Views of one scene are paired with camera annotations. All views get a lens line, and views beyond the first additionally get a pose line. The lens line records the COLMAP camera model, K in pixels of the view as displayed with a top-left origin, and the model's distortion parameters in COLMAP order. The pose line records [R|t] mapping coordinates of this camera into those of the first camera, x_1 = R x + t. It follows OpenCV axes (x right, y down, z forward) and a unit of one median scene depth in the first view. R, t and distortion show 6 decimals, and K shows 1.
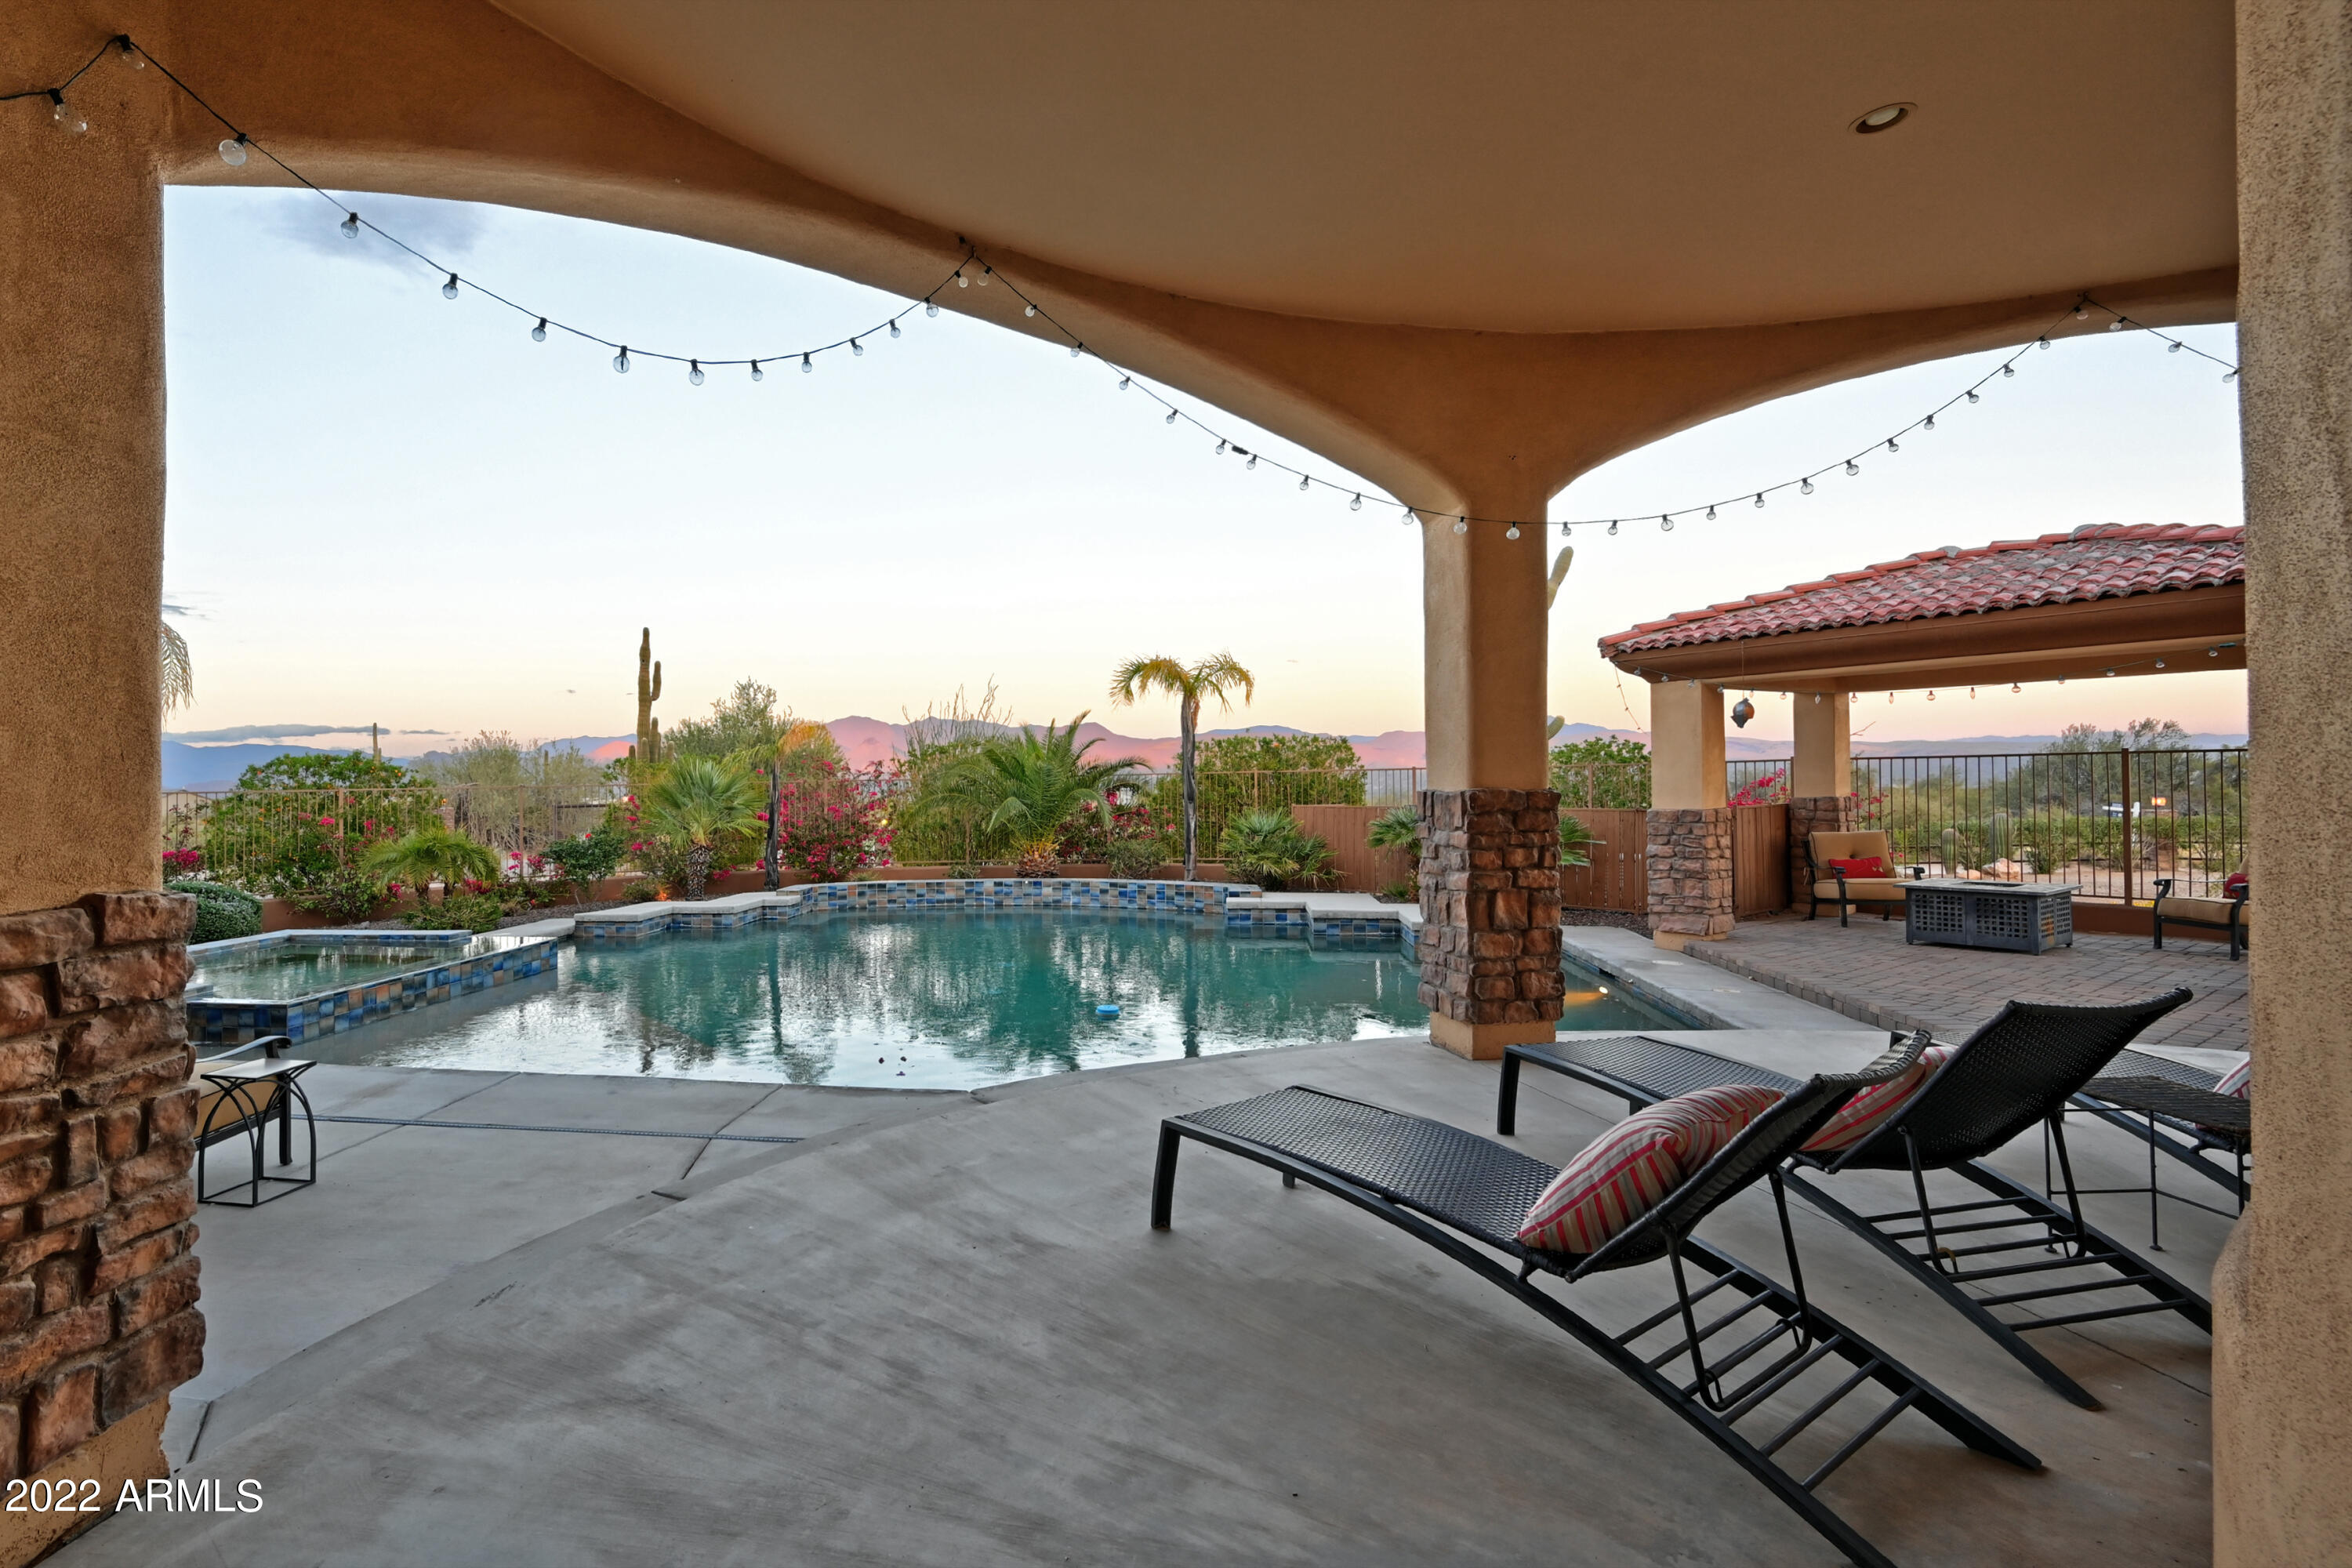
lens RADIAL K [[1061.2, 0, 990.6], [0, 1061.2, 777.6], [0, 0, 1]] dist [0.001592, 0.000060]
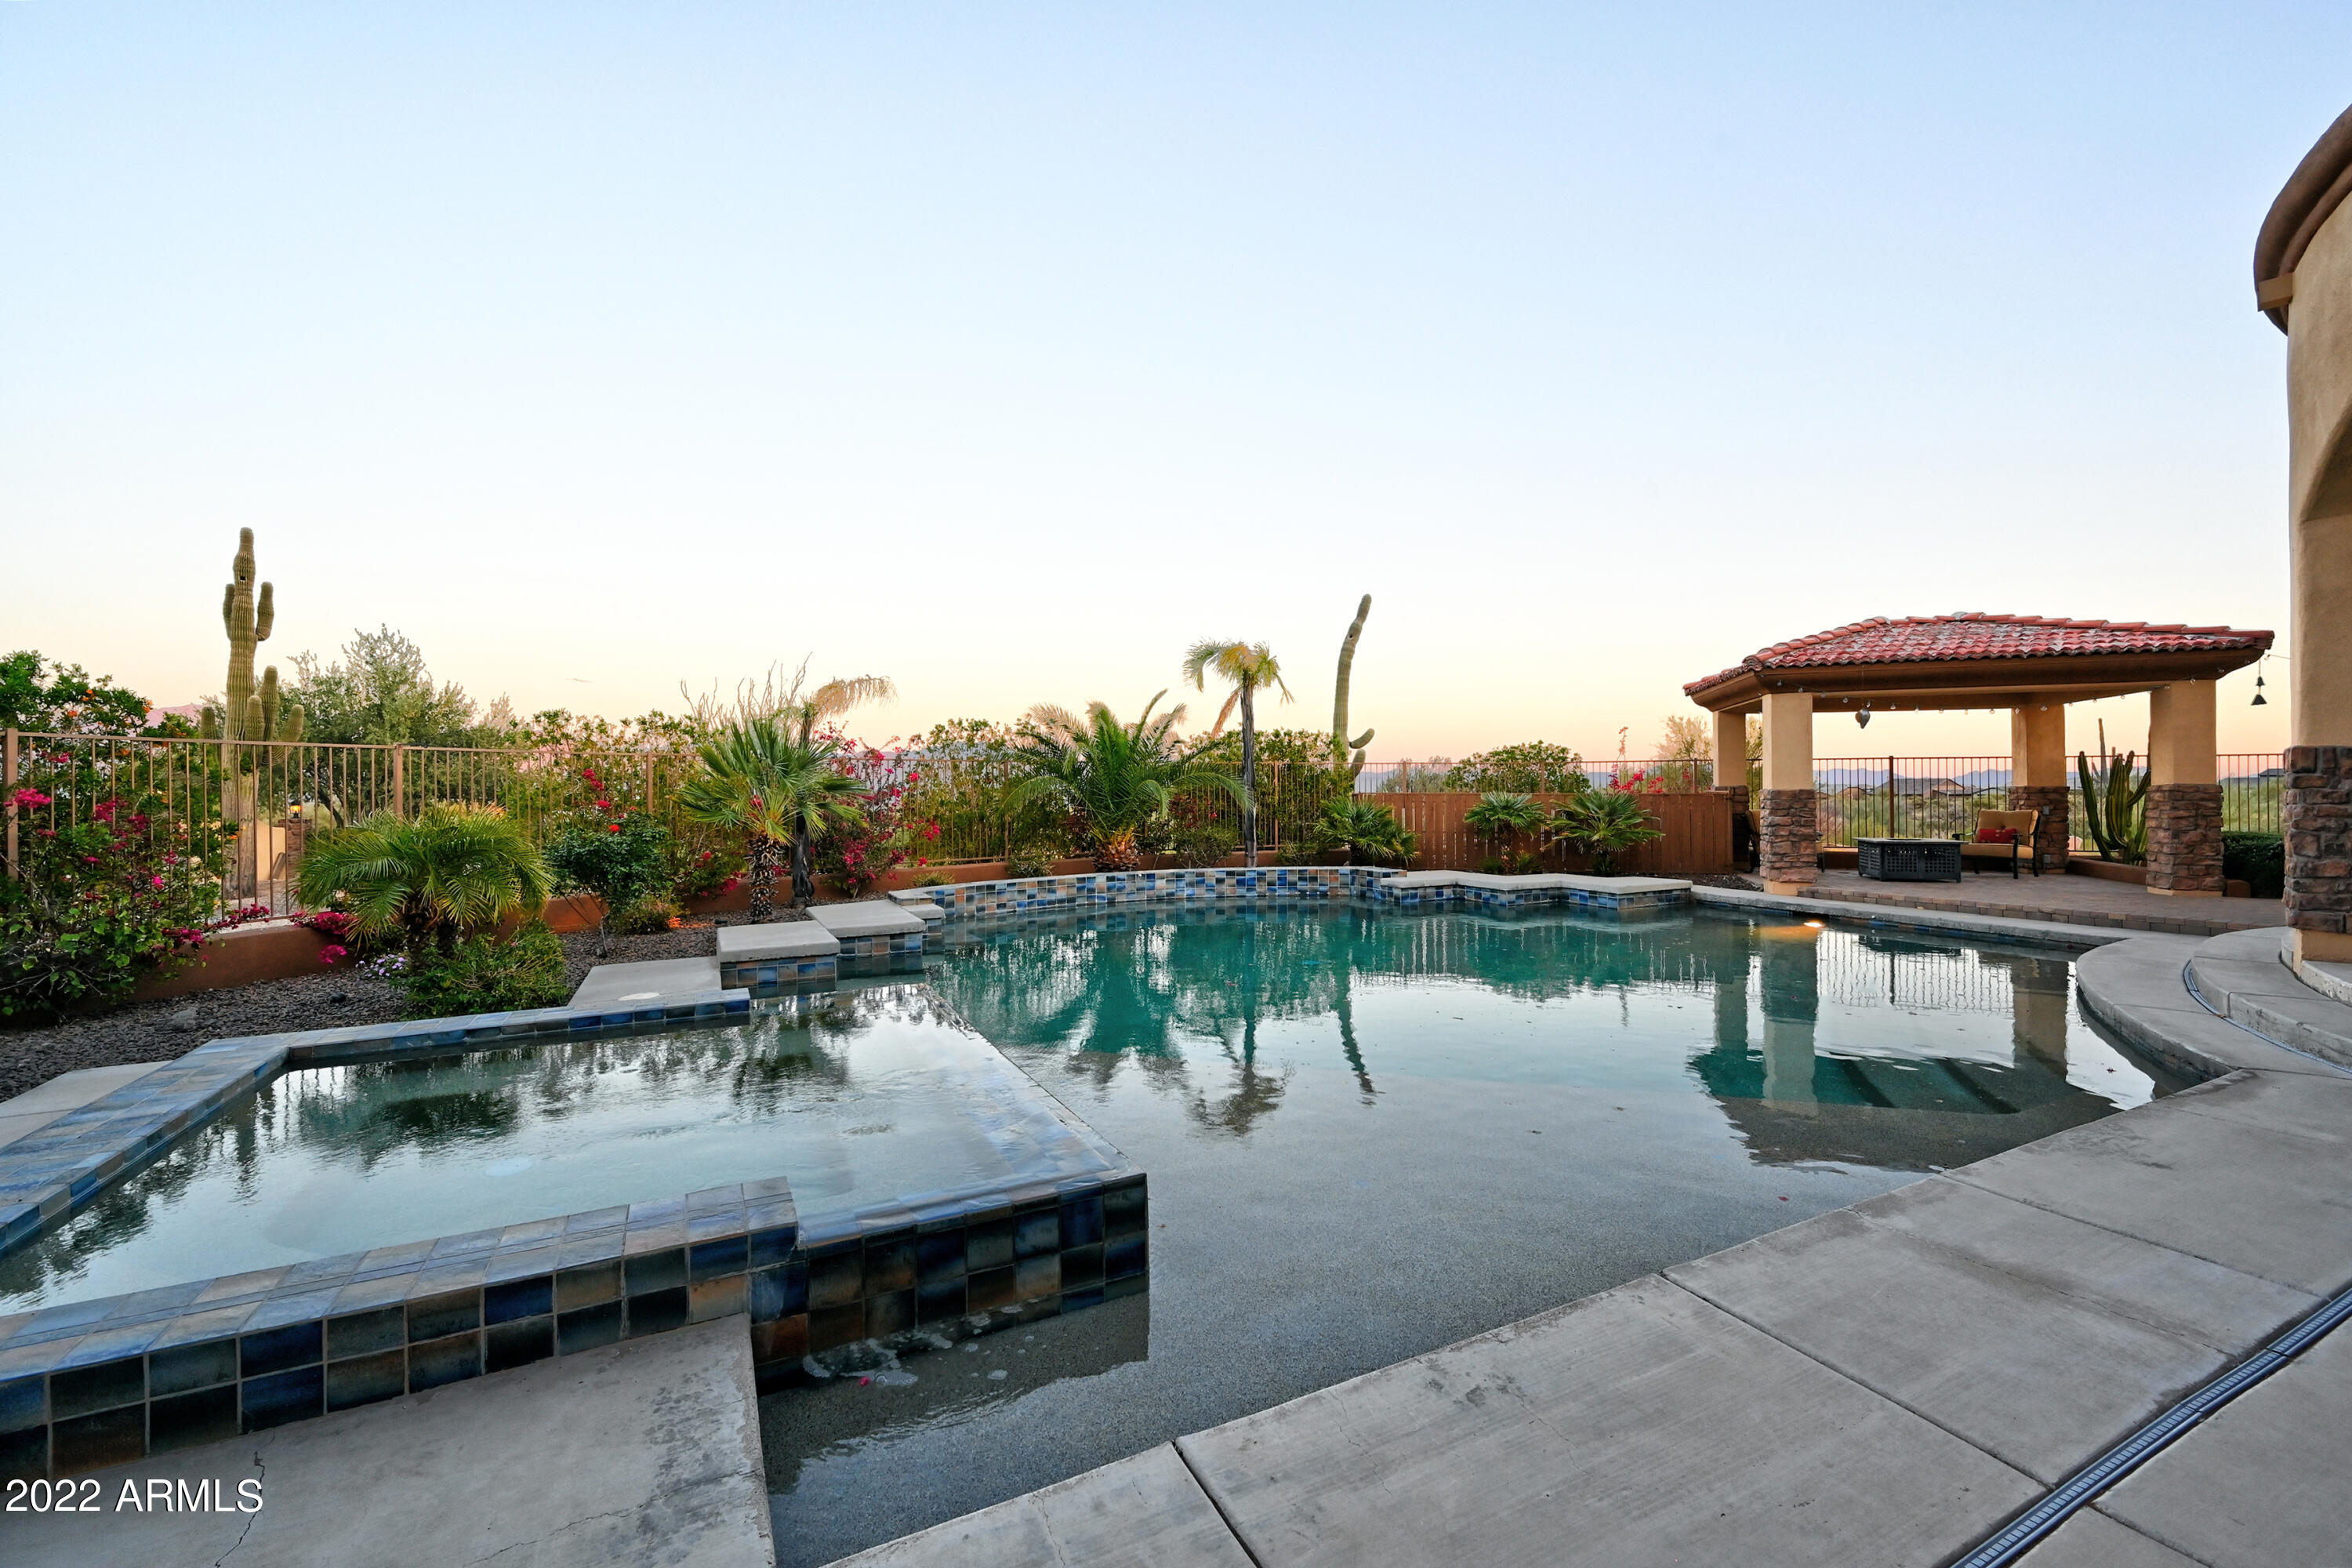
lens RADIAL K [[926.1, 0, 1166.7], [0, 926.1, 787.5], [0, 0, 1]] dist [-0.000640, -0.000108]
pose [[0.780893, 0.015722, 0.624467, -0.486181], [-0.012942, 0.999876, -0.008989, 0.033815], [-0.624531, -0.001063, 0.780999, 0.408001]]
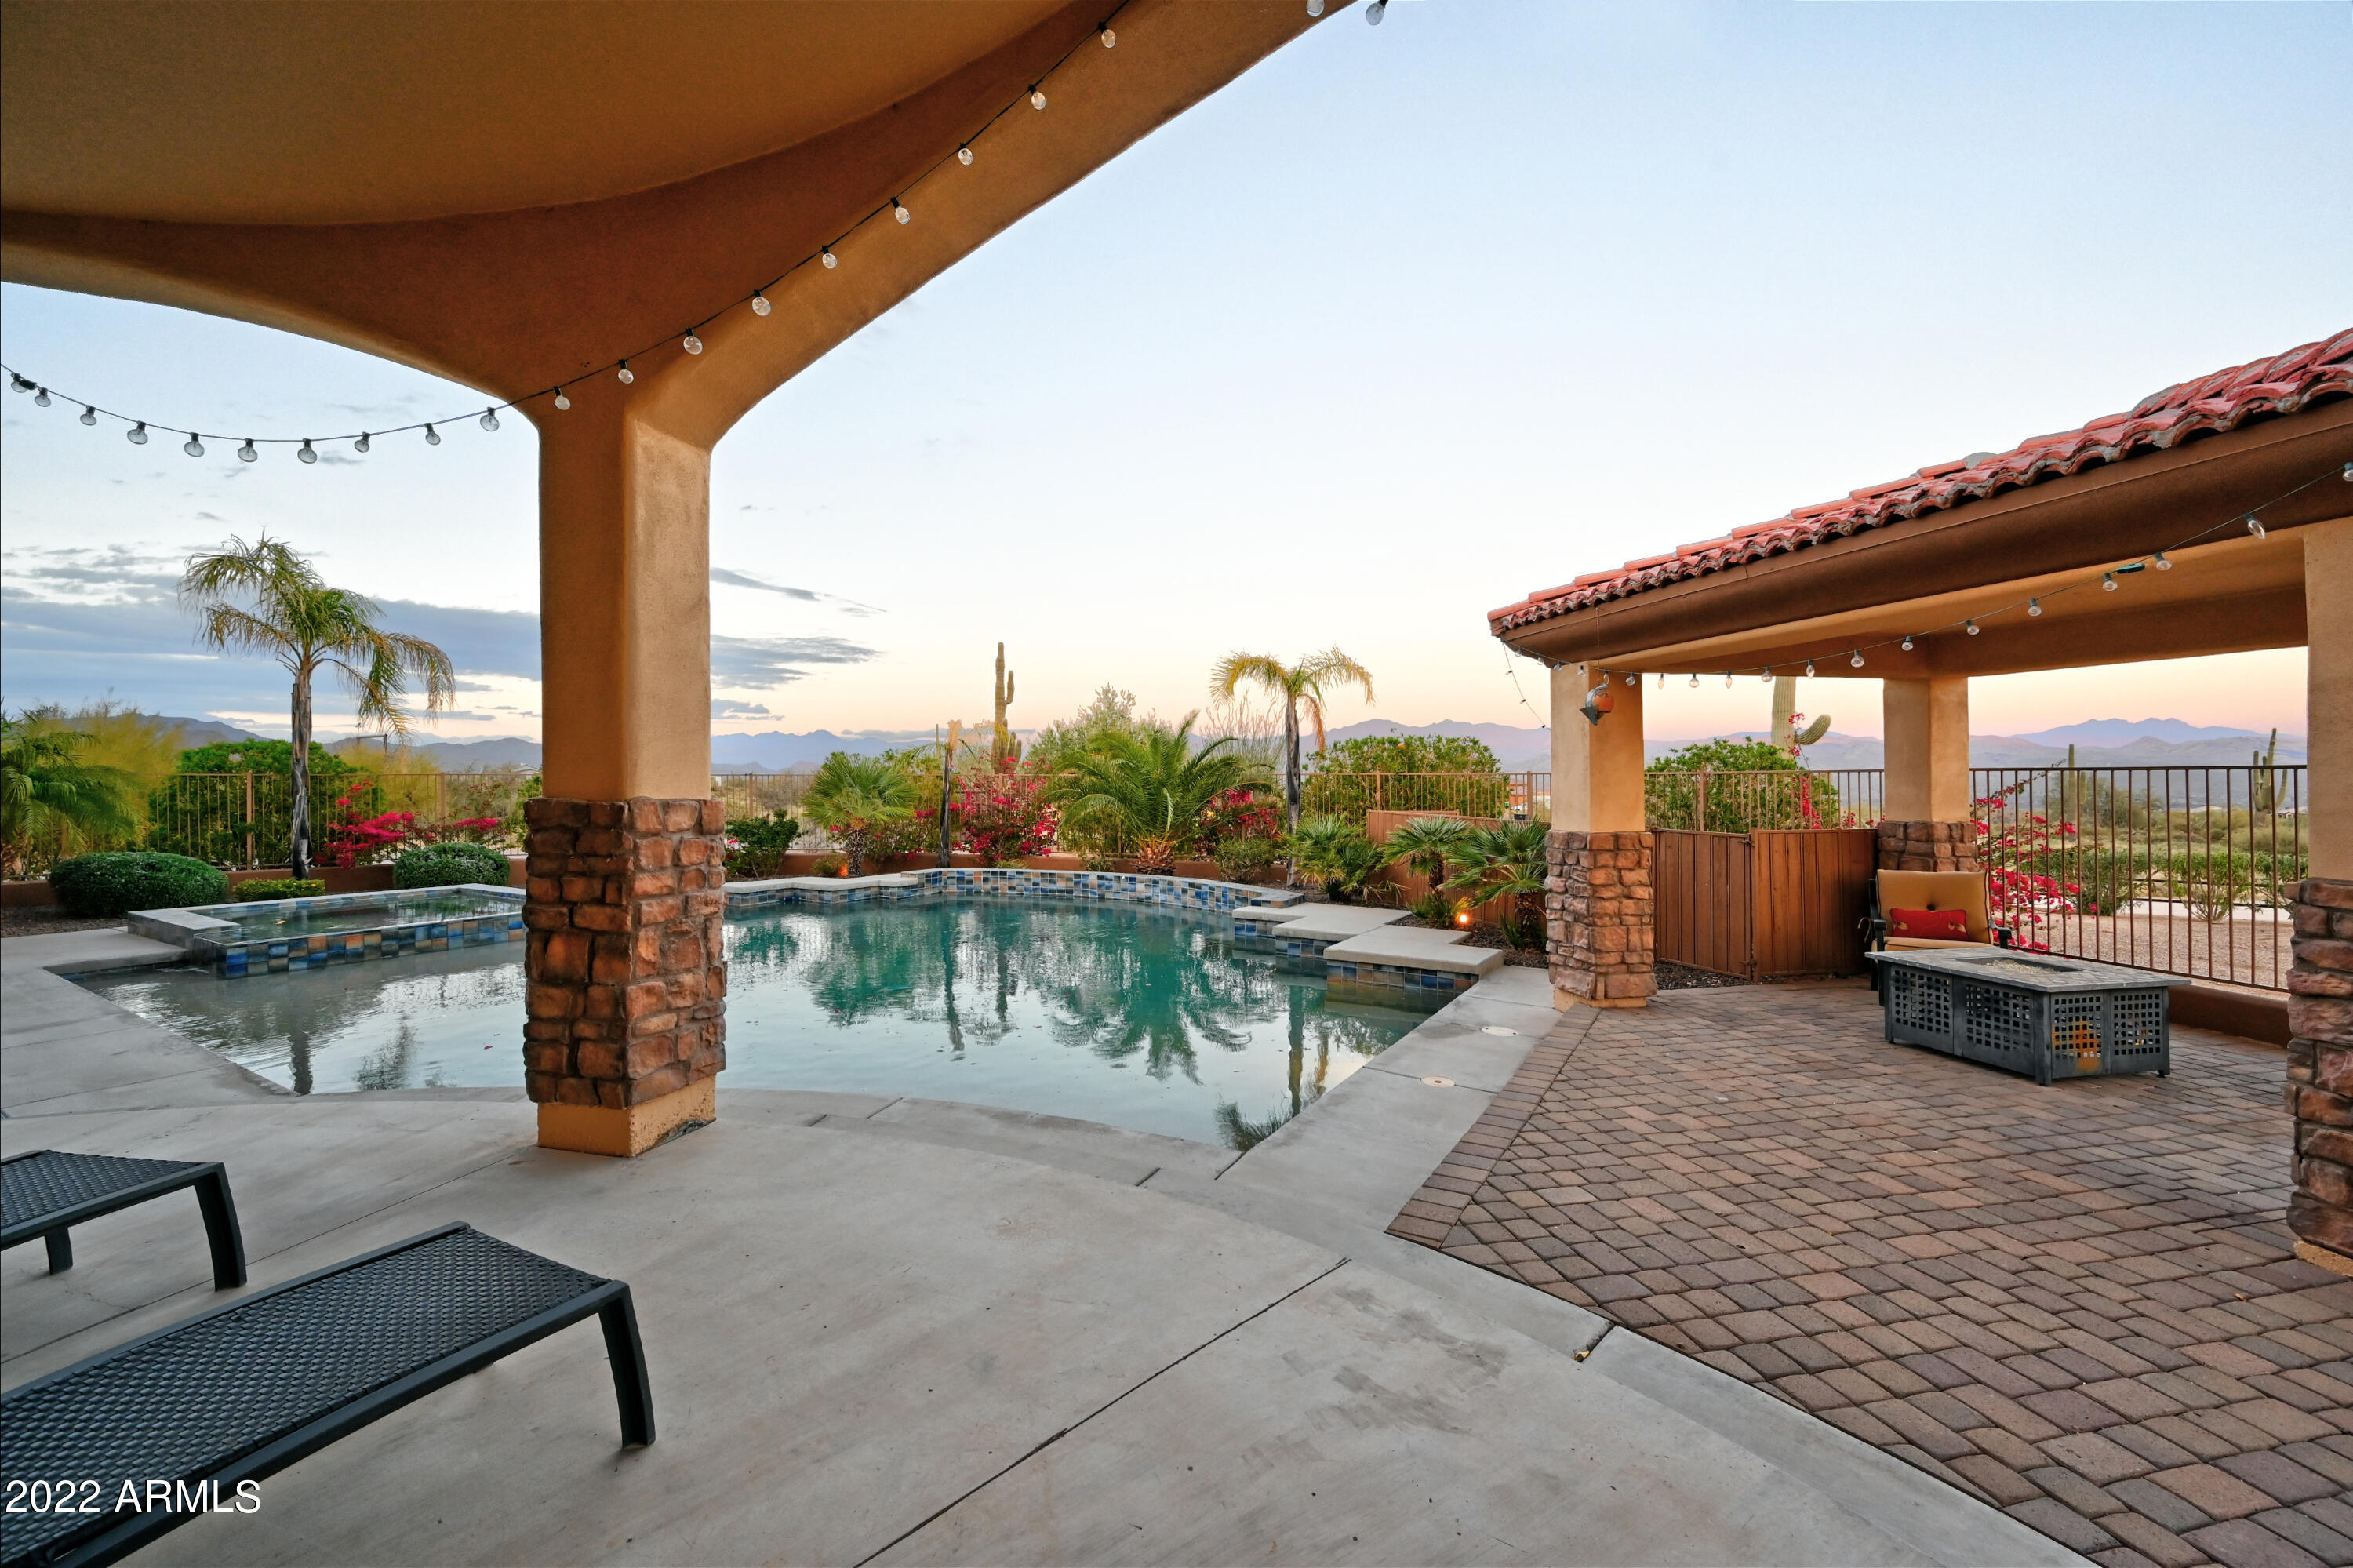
lens RADIAL K [[926.5, 0, 1184.6], [0, 926.5, 775.1], [0, 0, 1]] dist [-0.000640, -0.000108]
pose [[0.943850, 0.018360, -0.329863, 0.420695], [-0.017599, 0.999831, 0.005293, -0.006595], [0.329904, 0.000809, 0.944014, 0.192946]]
